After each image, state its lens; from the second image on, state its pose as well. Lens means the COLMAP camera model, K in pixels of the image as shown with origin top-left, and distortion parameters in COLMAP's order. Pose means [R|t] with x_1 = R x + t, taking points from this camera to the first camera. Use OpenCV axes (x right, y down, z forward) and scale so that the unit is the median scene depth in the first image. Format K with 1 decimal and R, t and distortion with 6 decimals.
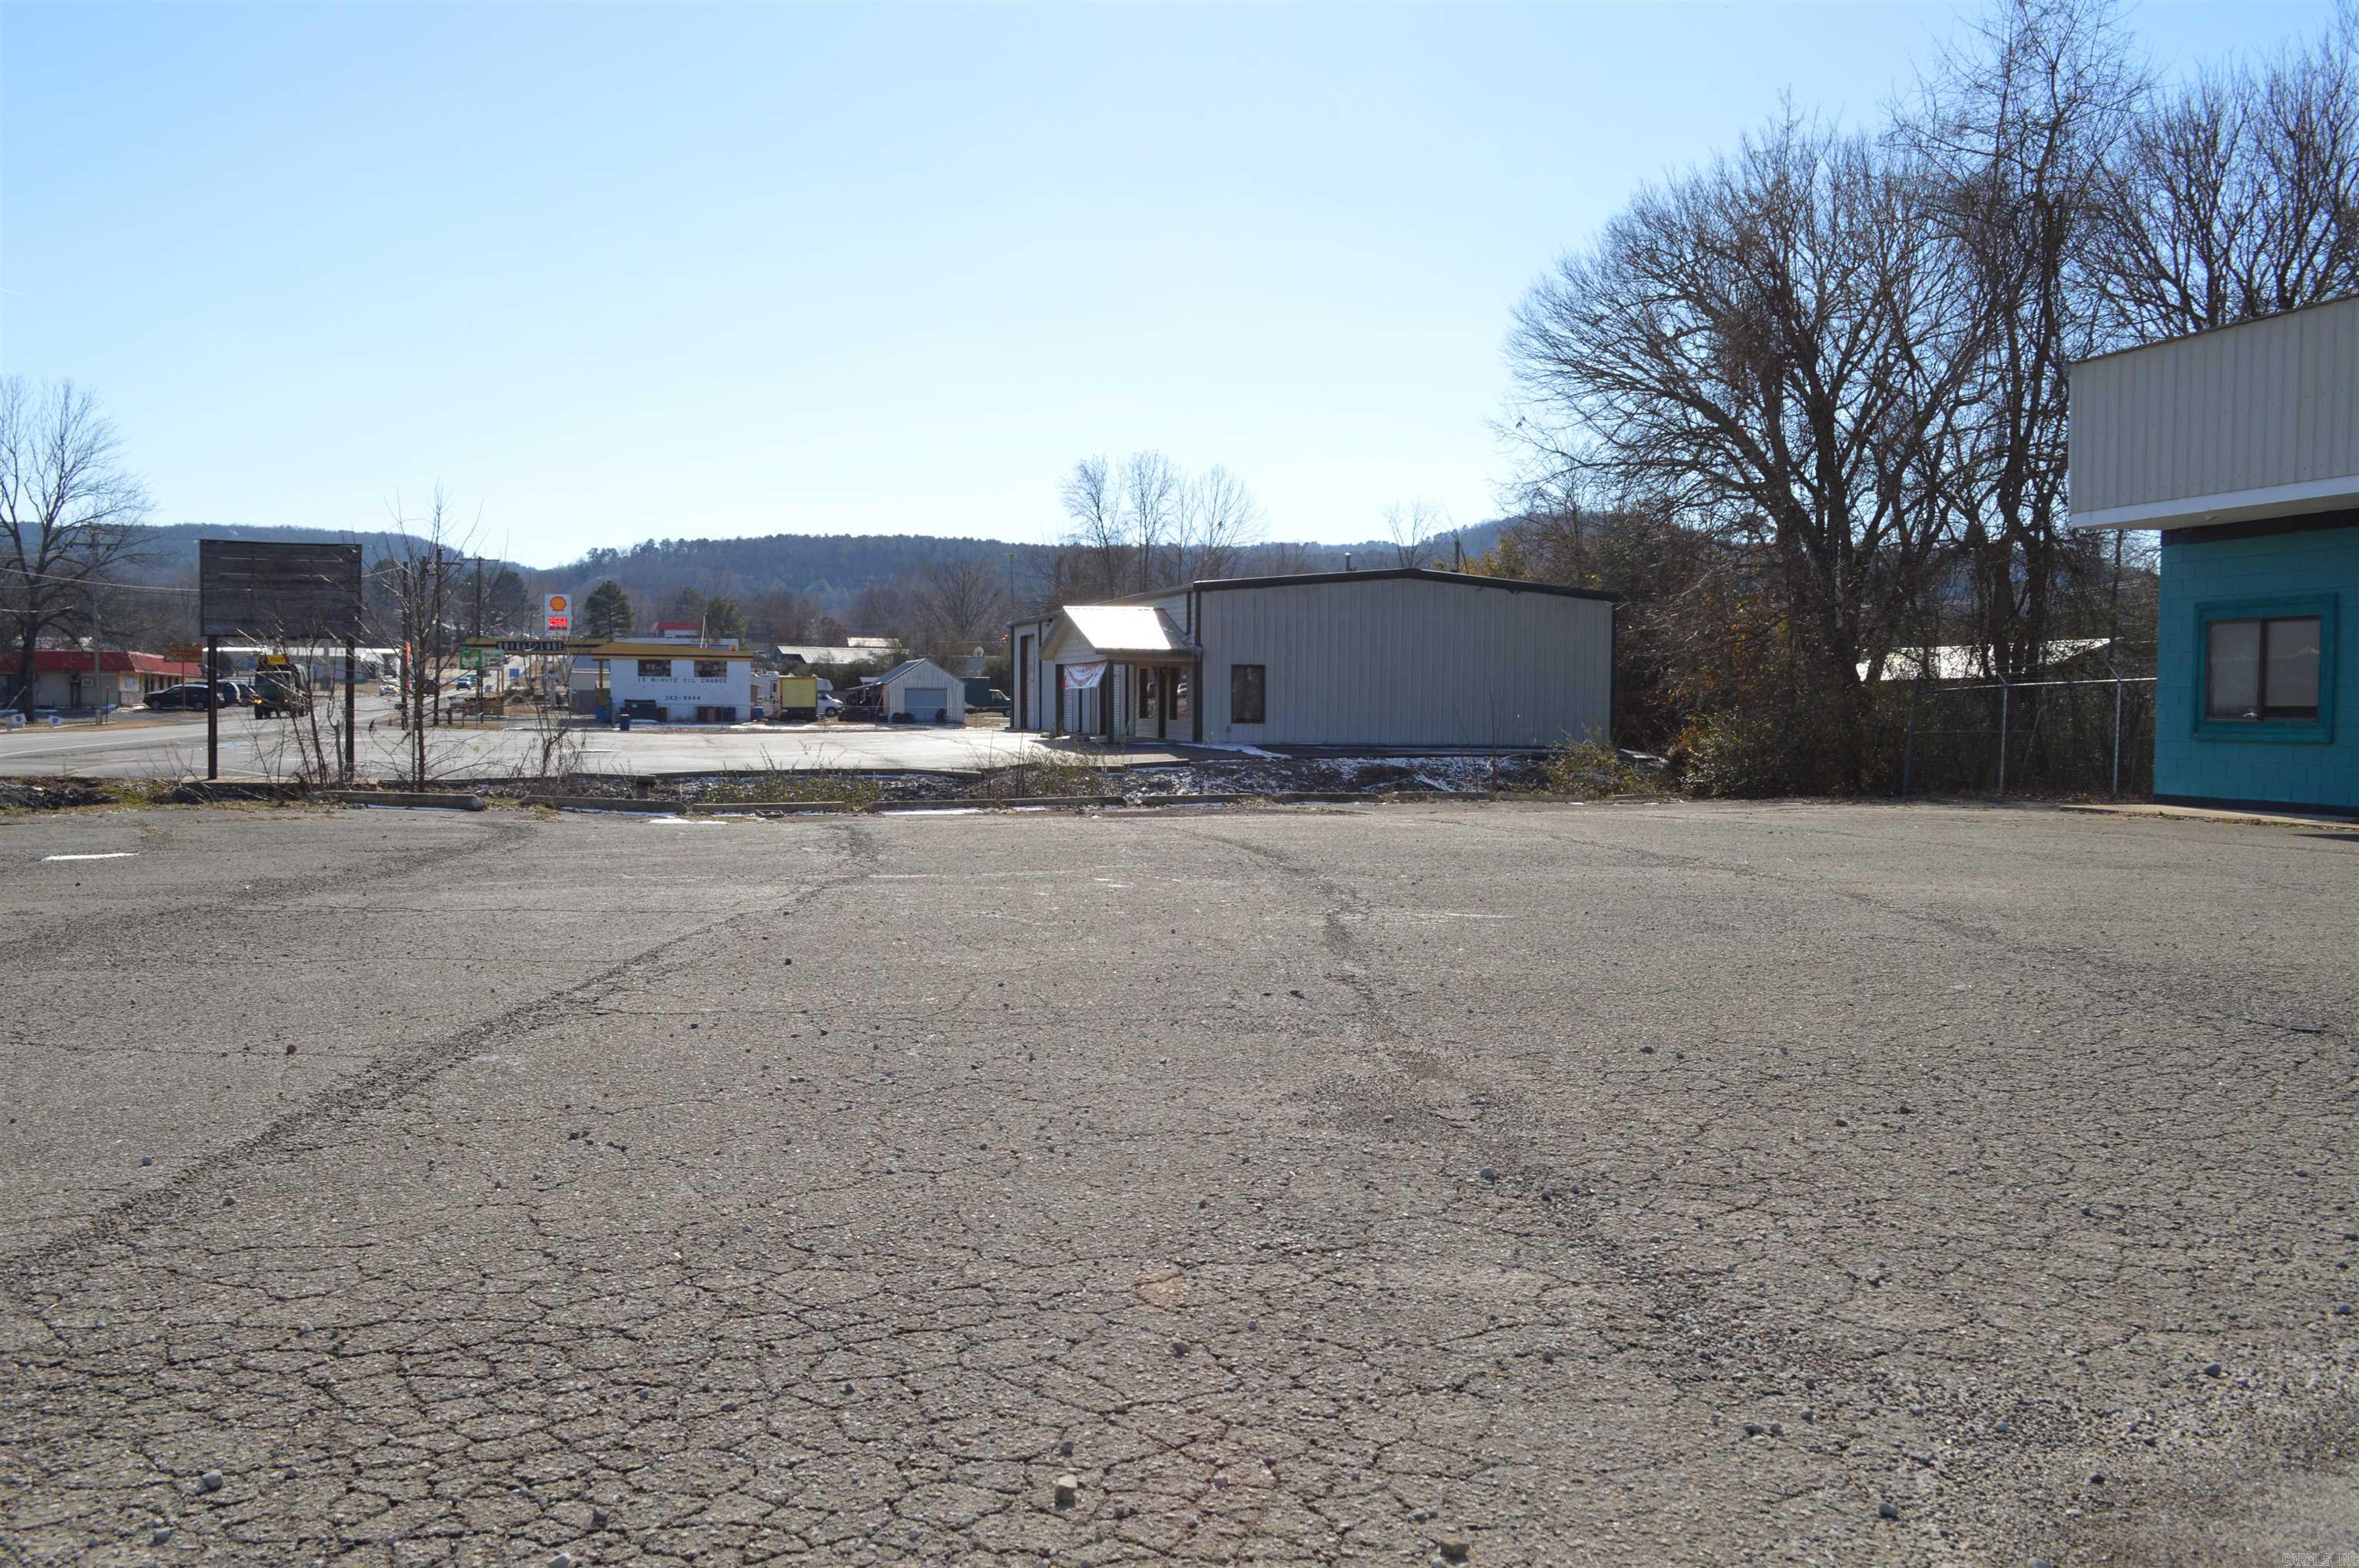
lens RADIAL K [[2180.2, 0, 1162.4], [0, 2180.2, 802.6], [0, 0, 1]] dist [-0.020220, -0.004970]
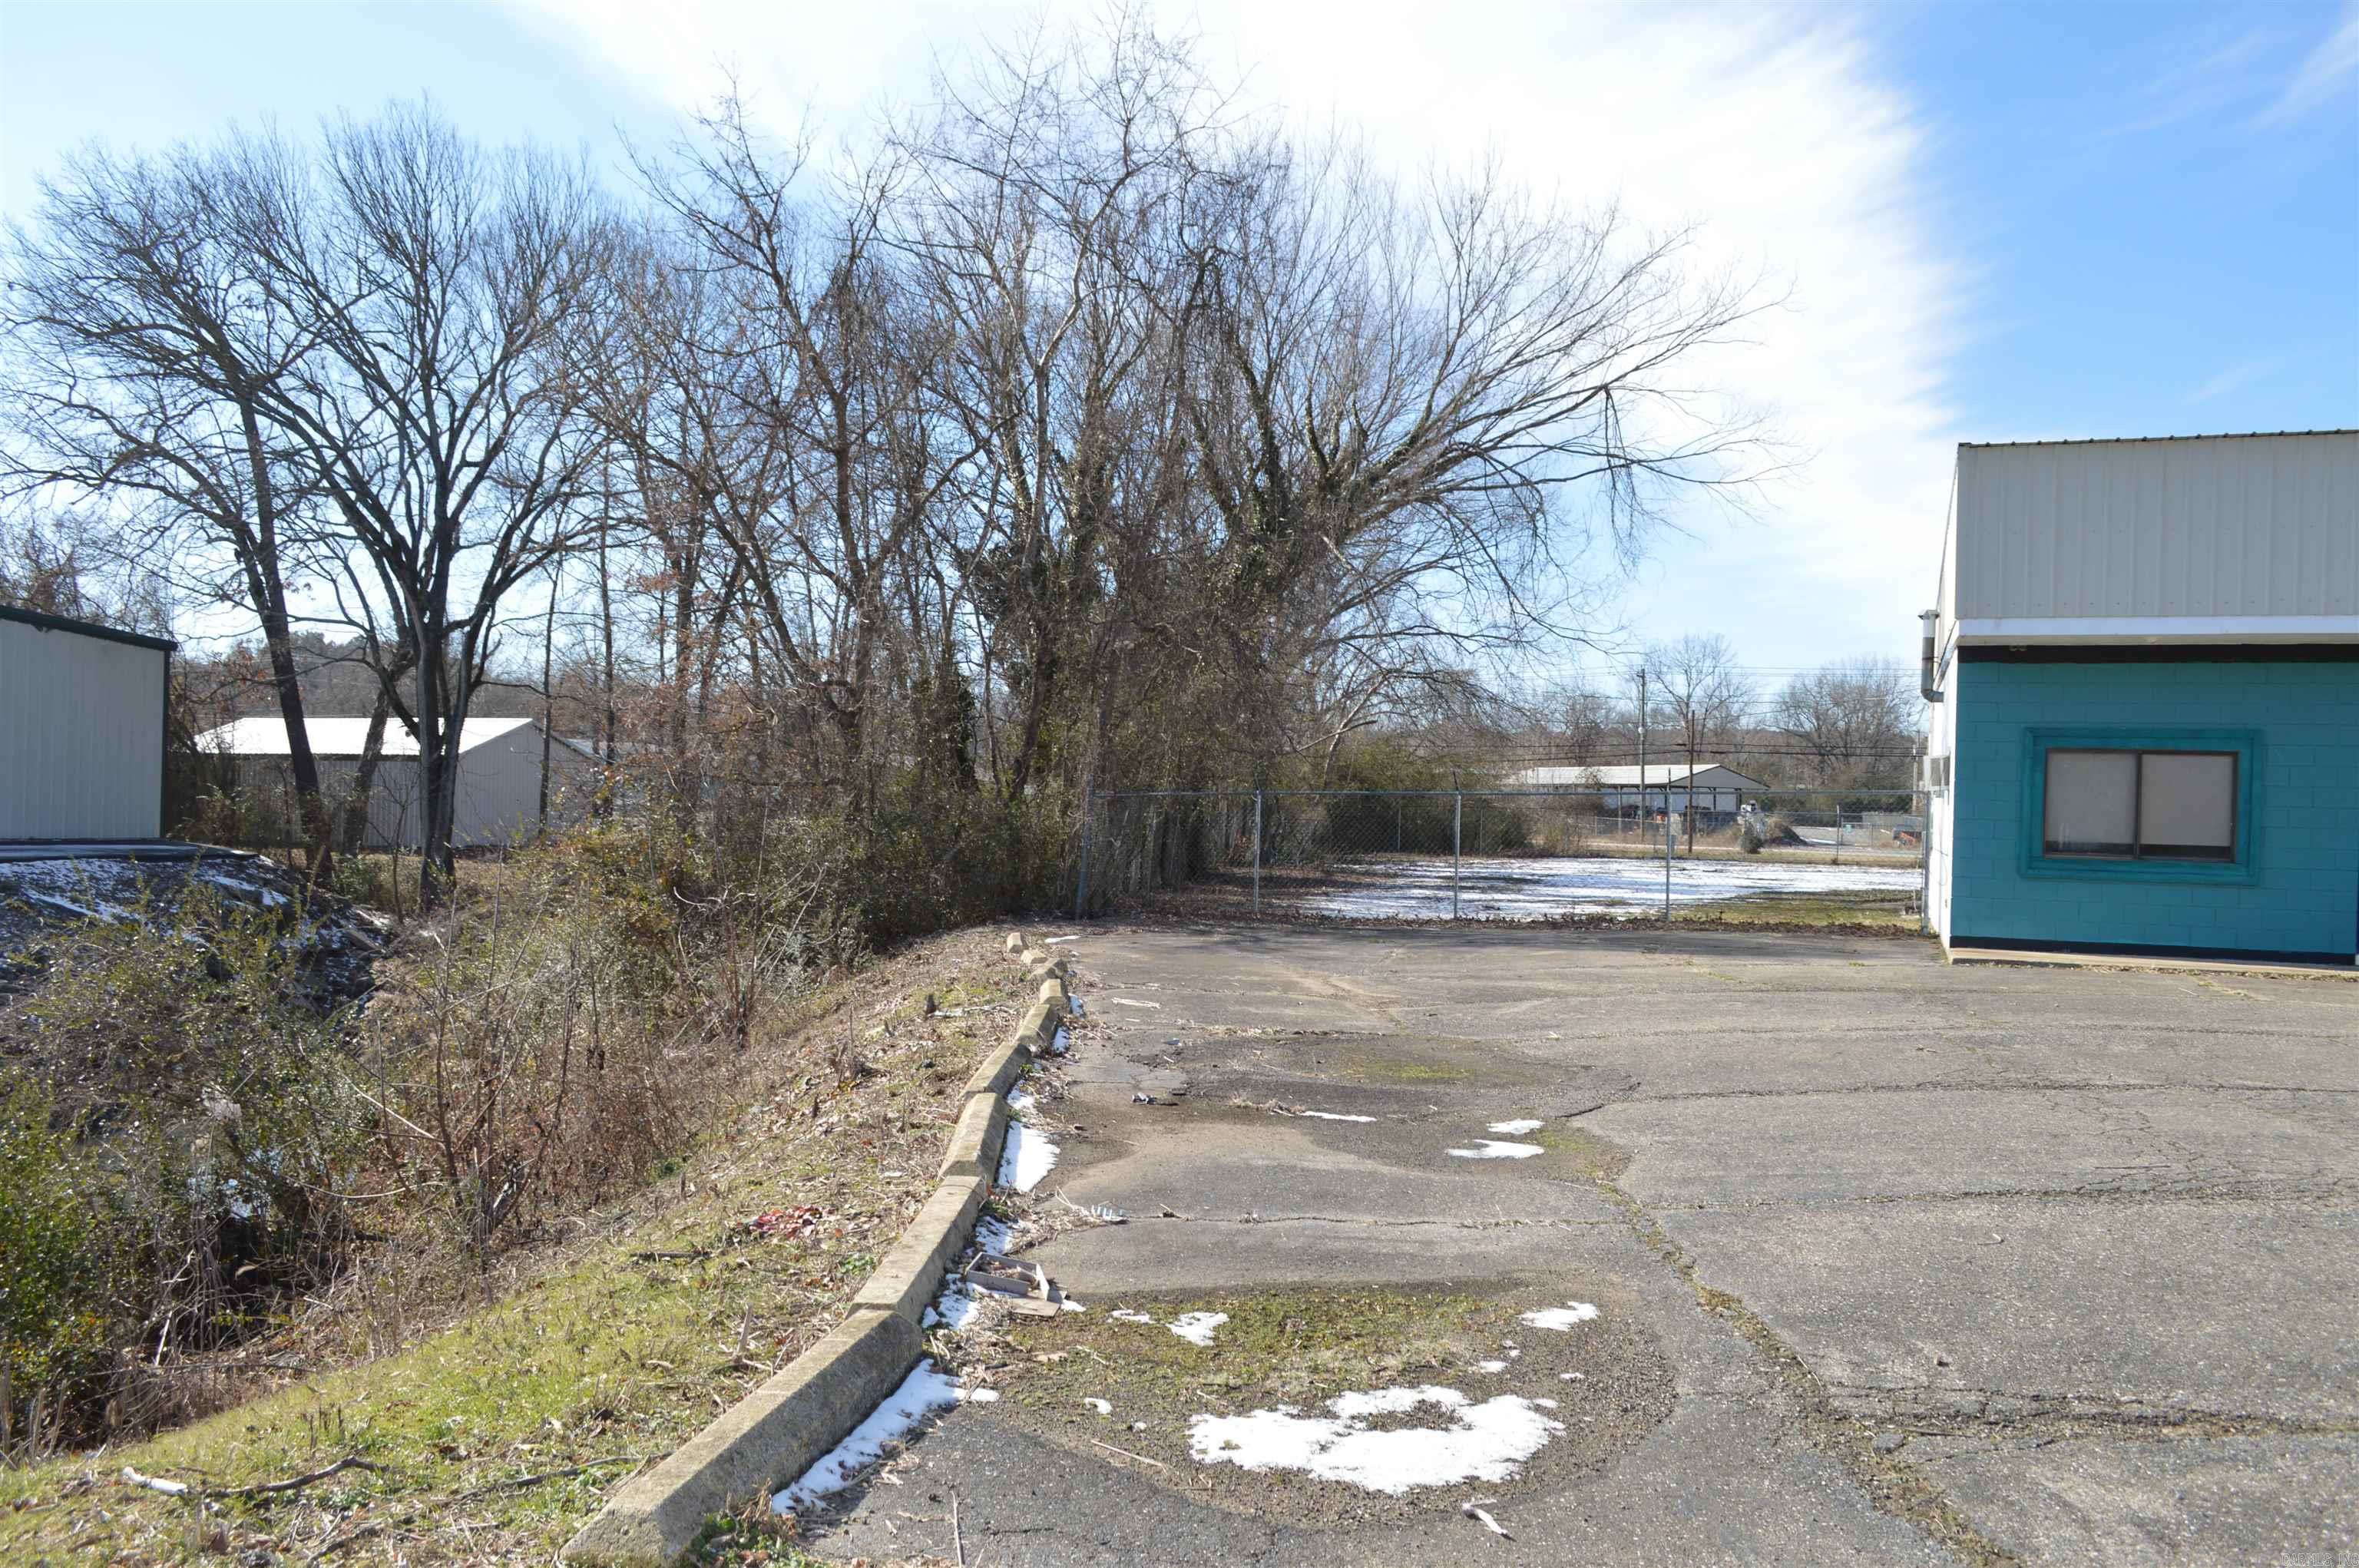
lens RADIAL K [[1801.1, 0, 1185.4], [0, 1801.1, 826.7], [0, 0, 1]] dist [-0.008538, 0.000265]
pose [[0.528522, 0.013091, 0.848819, -0.375494], [0.009981, 0.999716, -0.021633, -0.040101], [-0.848861, 0.019905, 0.528242, 0.959183]]
